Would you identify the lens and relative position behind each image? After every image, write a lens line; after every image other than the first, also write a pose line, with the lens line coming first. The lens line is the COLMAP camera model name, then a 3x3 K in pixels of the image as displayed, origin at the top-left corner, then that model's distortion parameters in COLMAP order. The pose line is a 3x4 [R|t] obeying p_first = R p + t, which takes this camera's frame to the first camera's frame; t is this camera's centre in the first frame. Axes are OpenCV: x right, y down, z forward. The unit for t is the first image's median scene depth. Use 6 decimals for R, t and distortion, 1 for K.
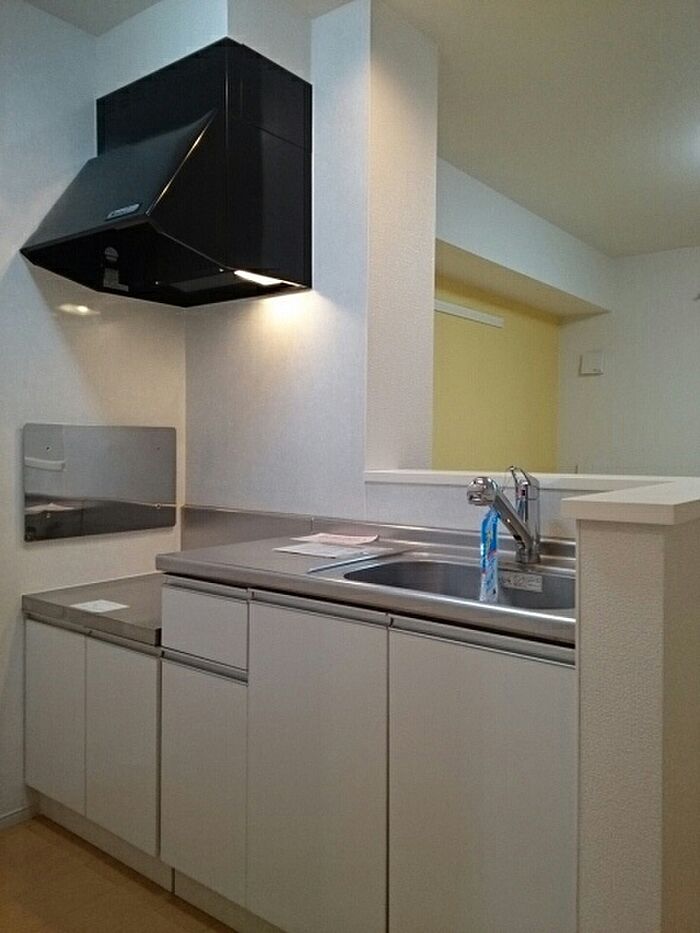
lens RADIAL K [[731.1, 0, 344.7], [0, 731.1, 463.5], [0, 0, 1]] dist [0.078403, -0.085953]
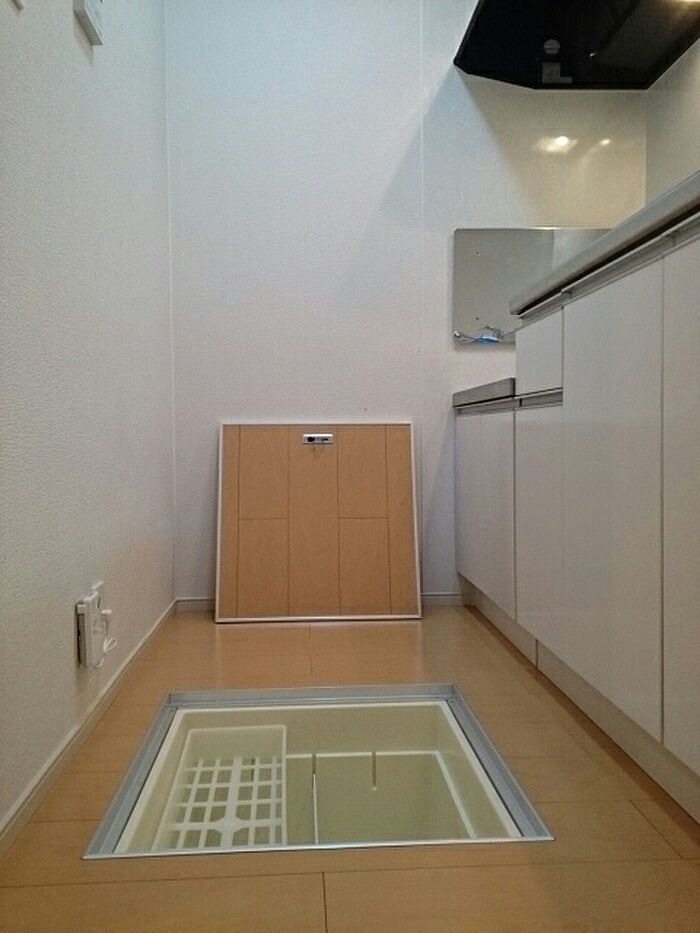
lens RADIAL K [[731.1, 0, 342.6], [0, 731.1, 470.8], [0, 0, 1]] dist [0.078403, -0.085953]
pose [[0.668212, 0.019767, -0.743708, 0.243748], [-0.007669, 0.999777, 0.019682, 0.263498], [0.743931, -0.007448, 0.668215, 0.167030]]
